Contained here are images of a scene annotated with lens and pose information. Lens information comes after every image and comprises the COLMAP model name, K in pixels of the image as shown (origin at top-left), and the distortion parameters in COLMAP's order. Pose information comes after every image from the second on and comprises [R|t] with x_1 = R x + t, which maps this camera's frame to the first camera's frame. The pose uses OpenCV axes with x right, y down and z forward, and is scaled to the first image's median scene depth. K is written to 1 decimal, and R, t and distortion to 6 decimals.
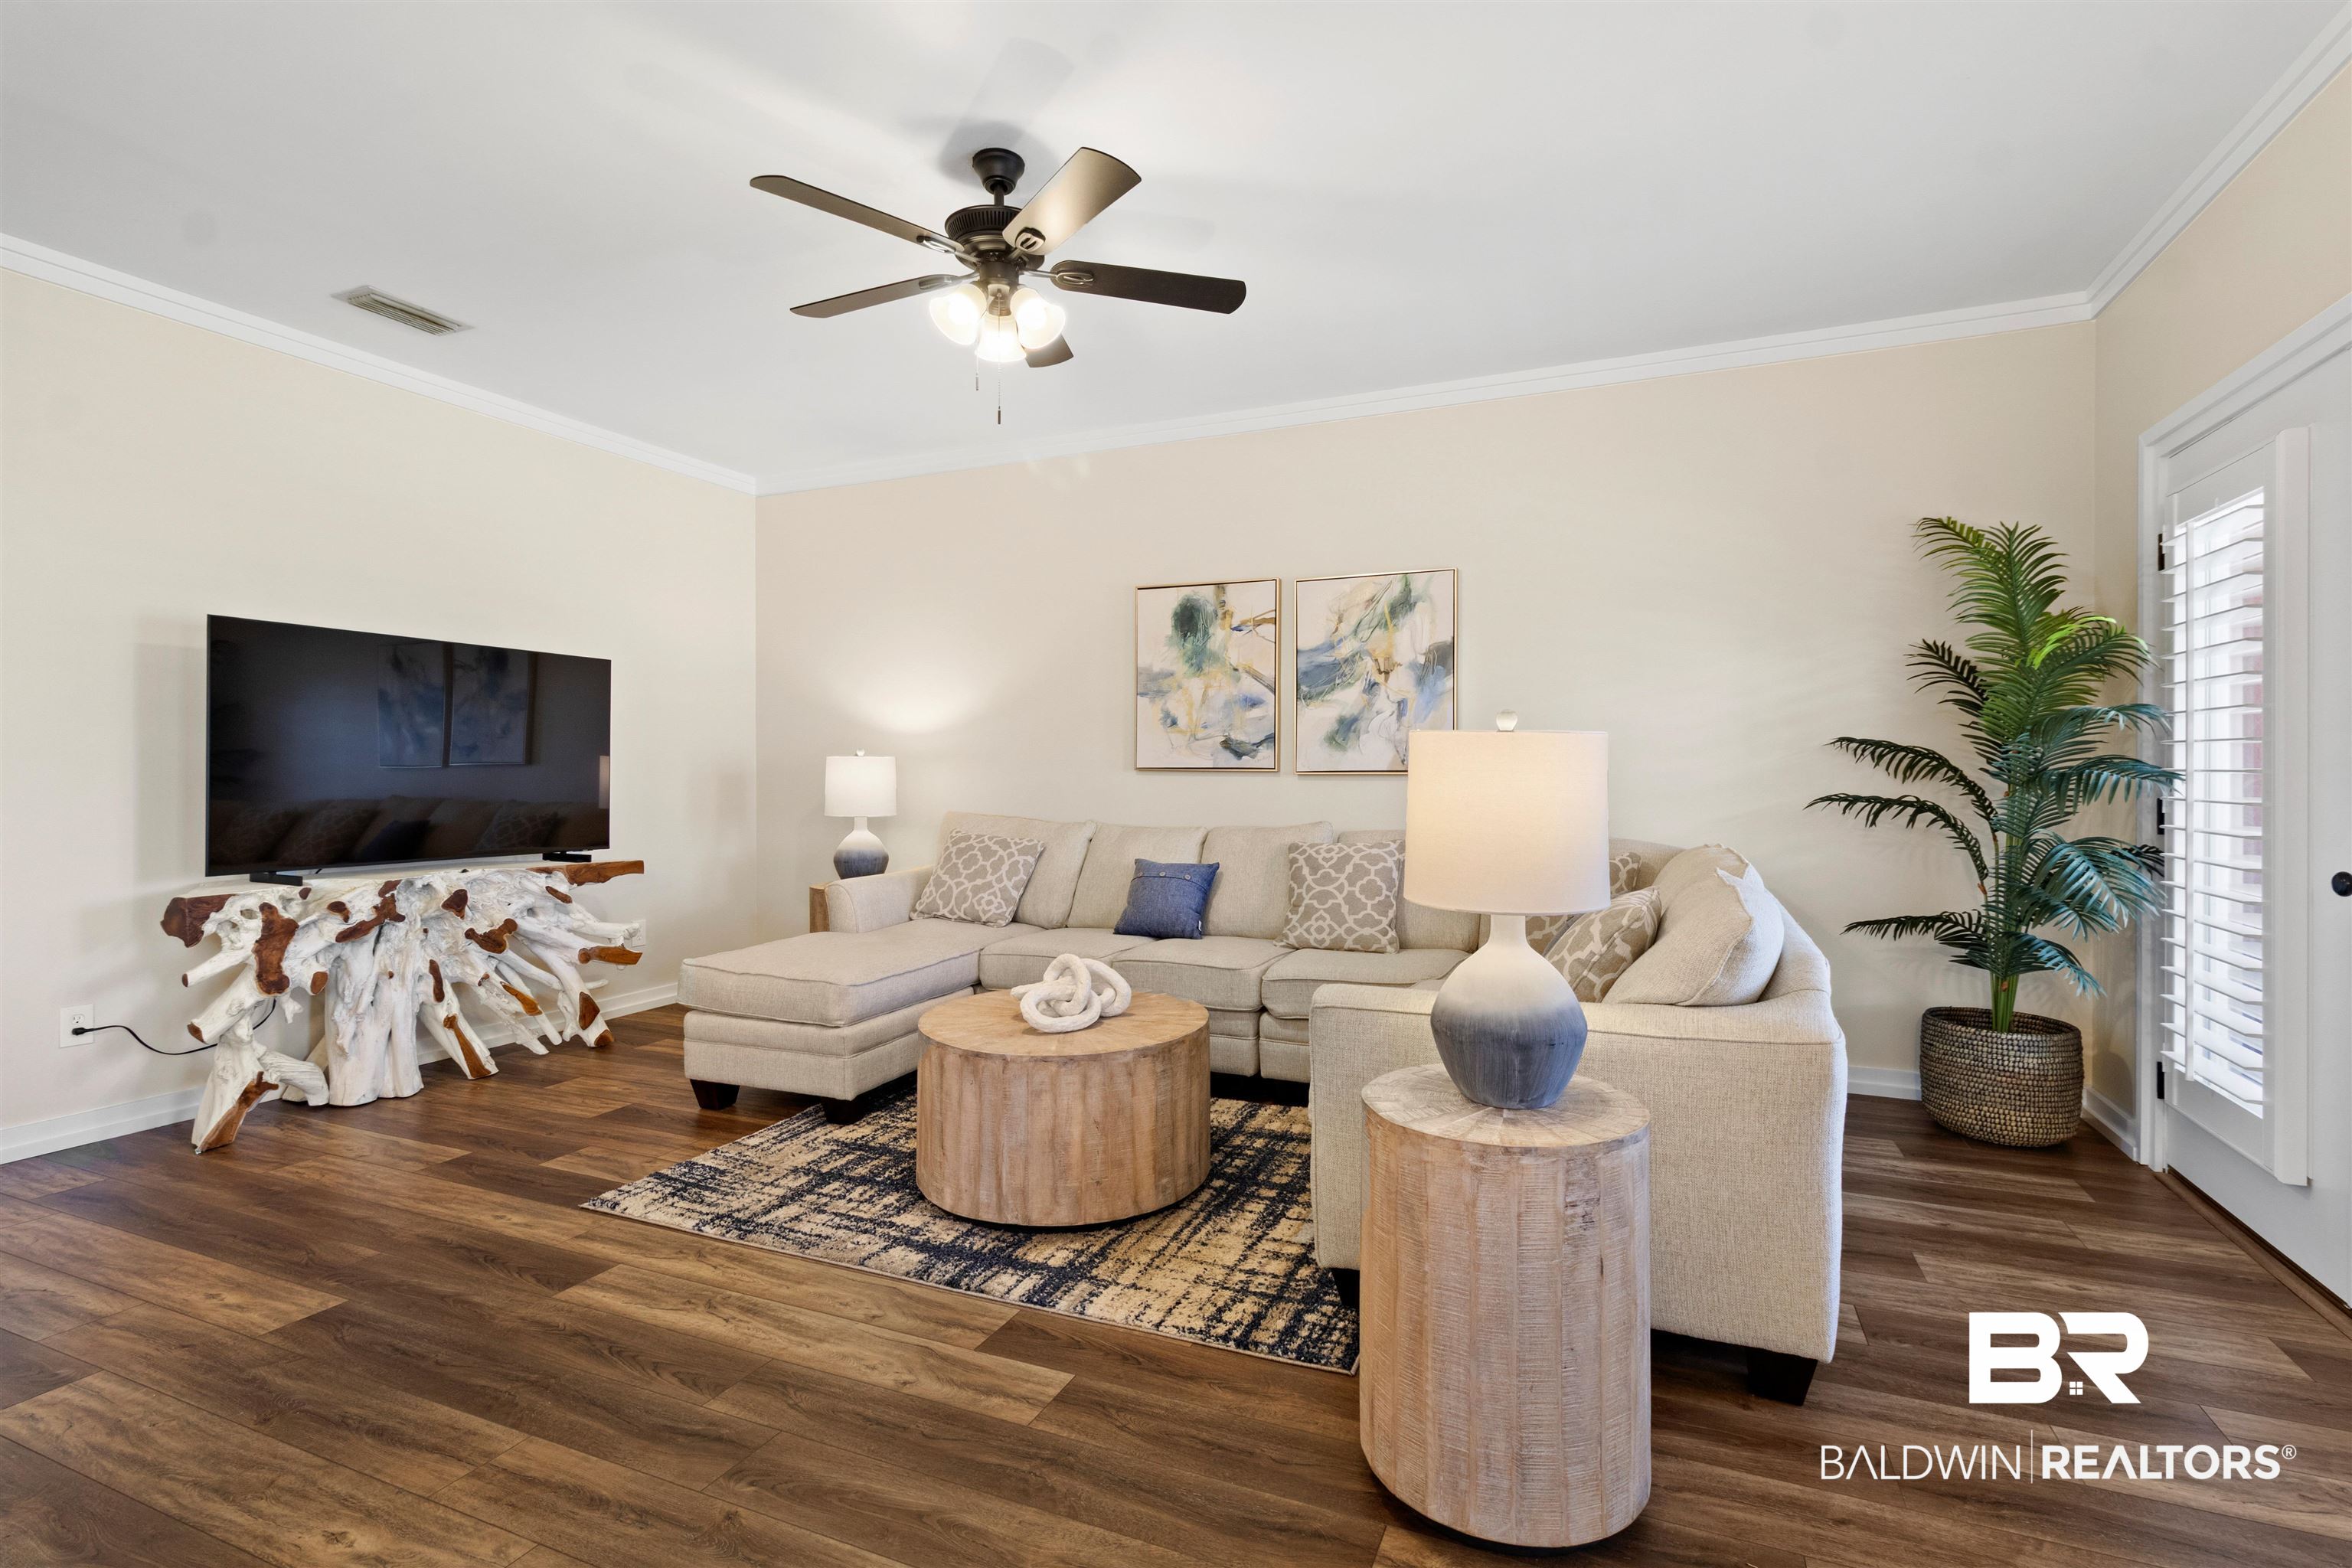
lens RADIAL K [[1100.1, 0, 1199.3], [0, 1100.1, 778.6], [0, 0, 1]] dist [0.009159, -0.001470]
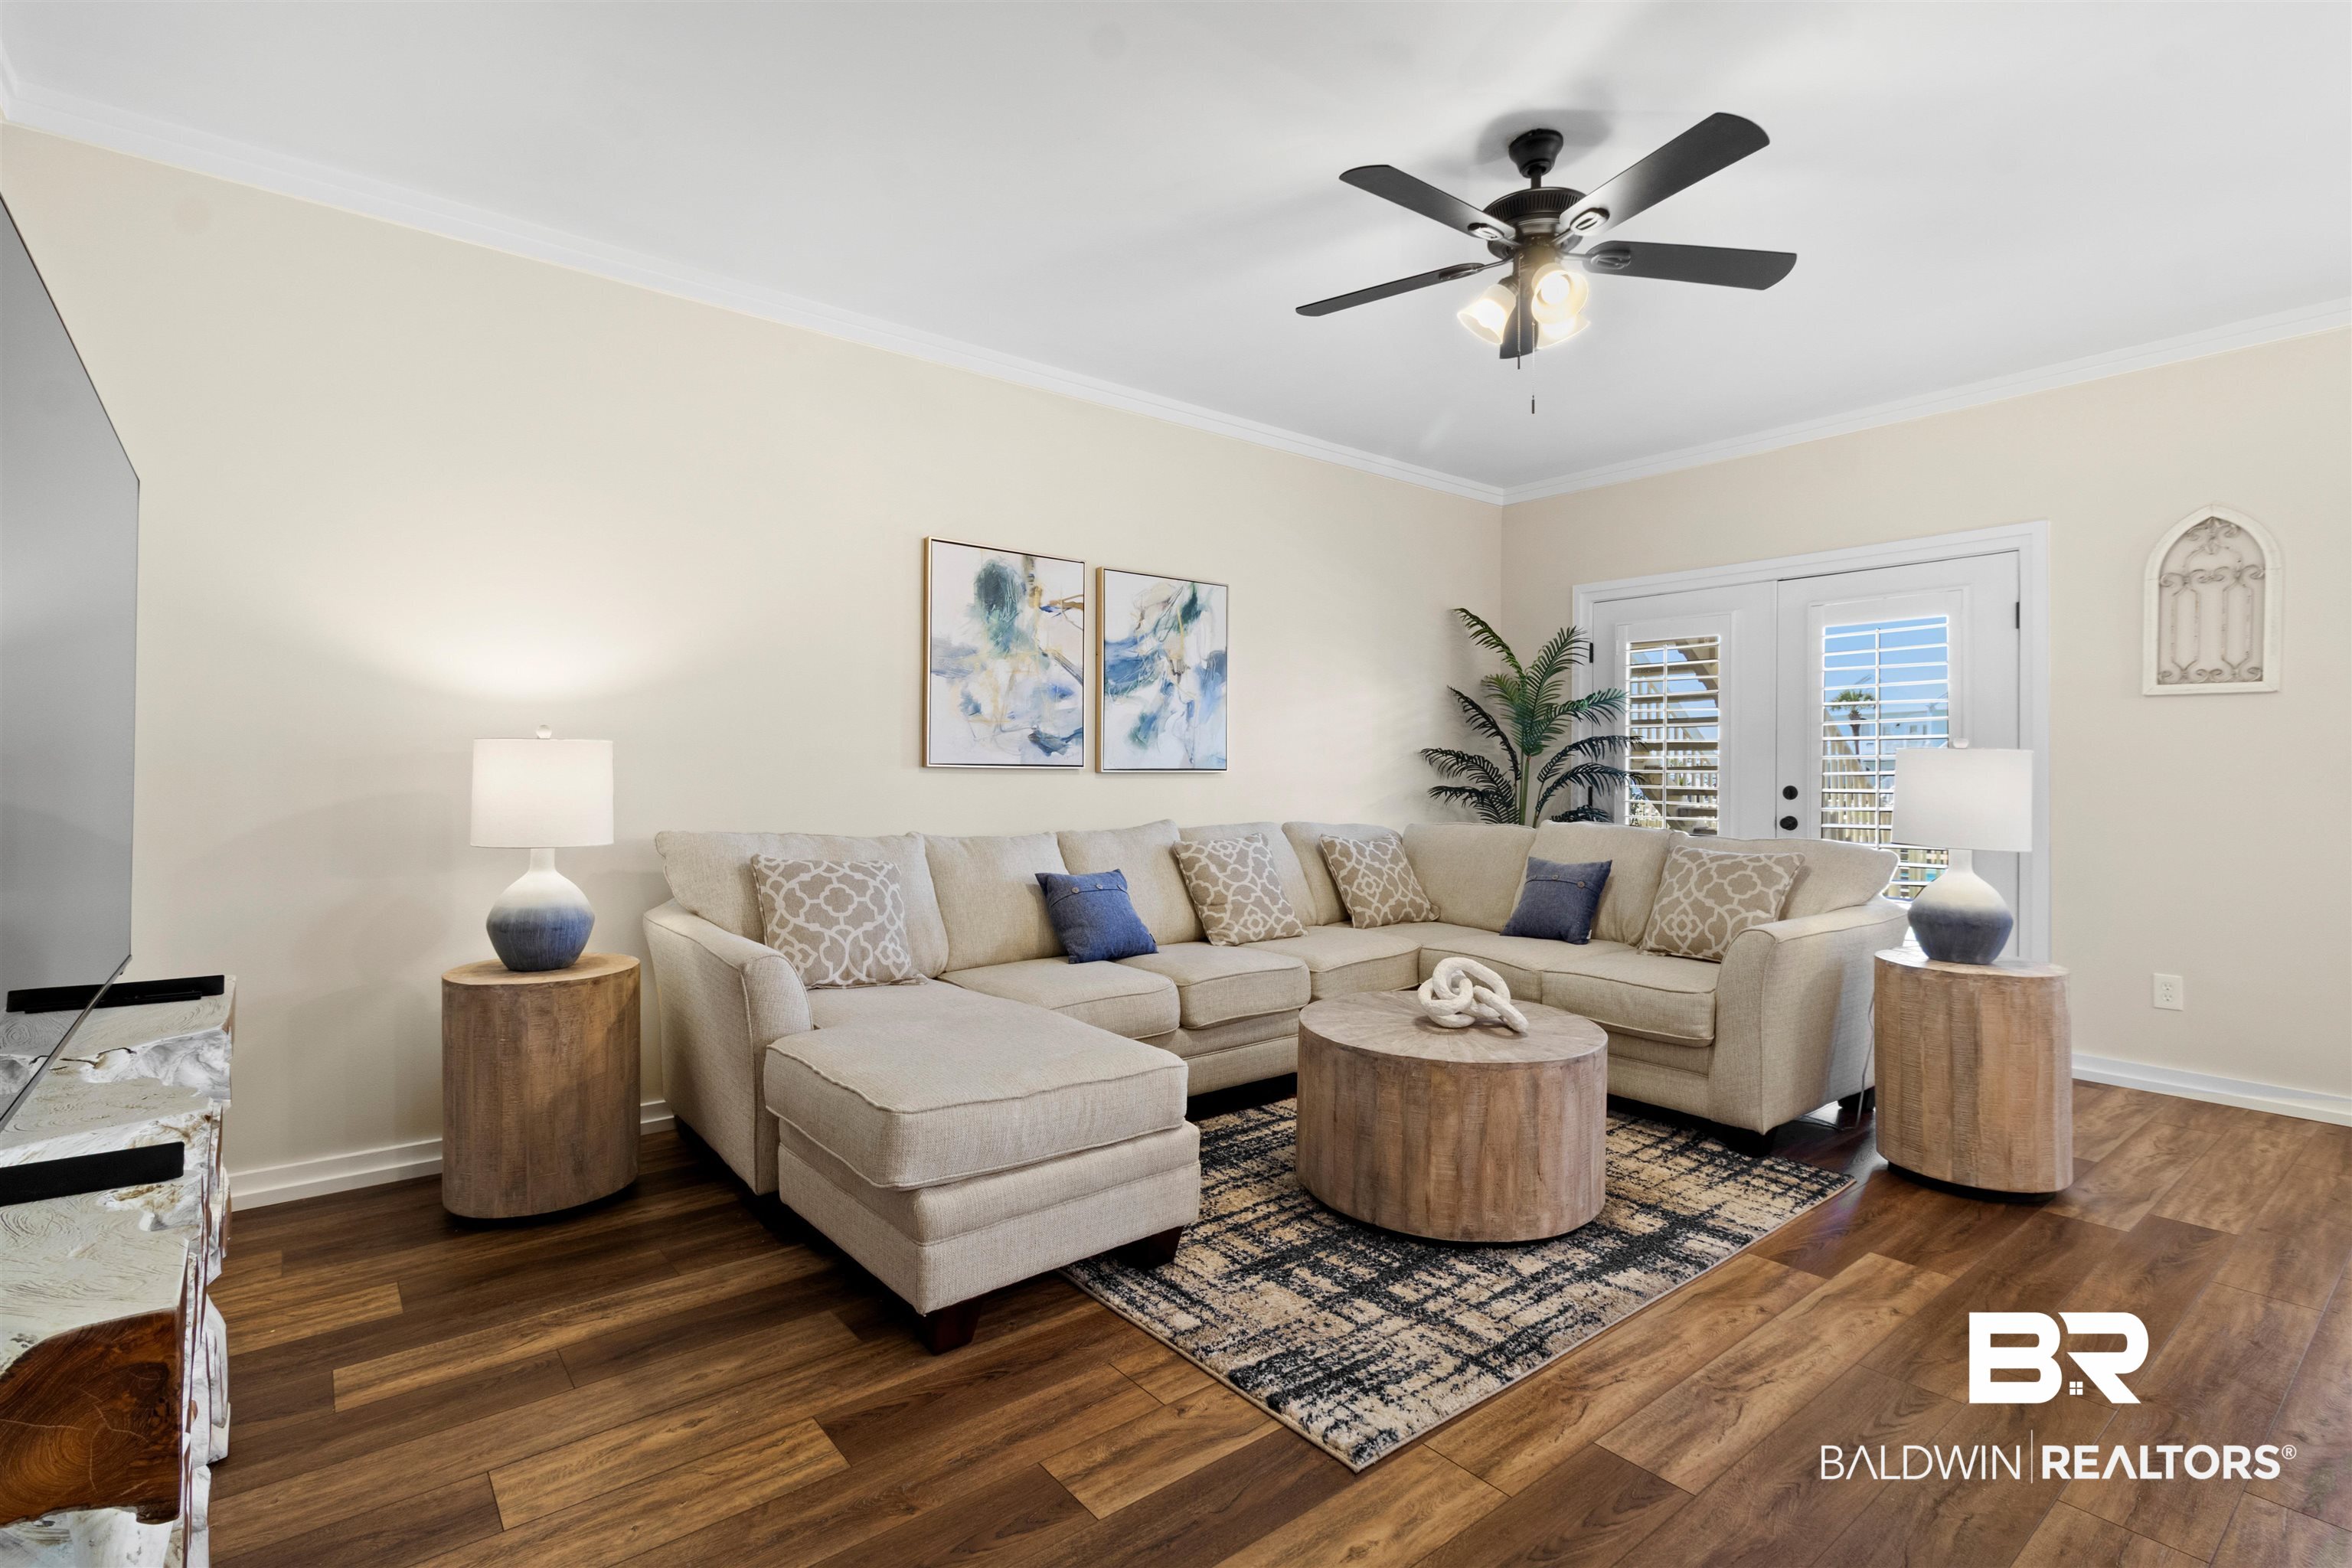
lens RADIAL K [[1100.1, 0, 1178.8], [0, 1100.1, 773.5], [0, 0, 1]] dist [0.009159, -0.001470]
pose [[0.470696, -0.000199, 0.882295, -0.960286], [0.001566, 0.999999, -0.000610, -0.002777], [-0.882294, 0.001669, 0.470696, 0.663273]]
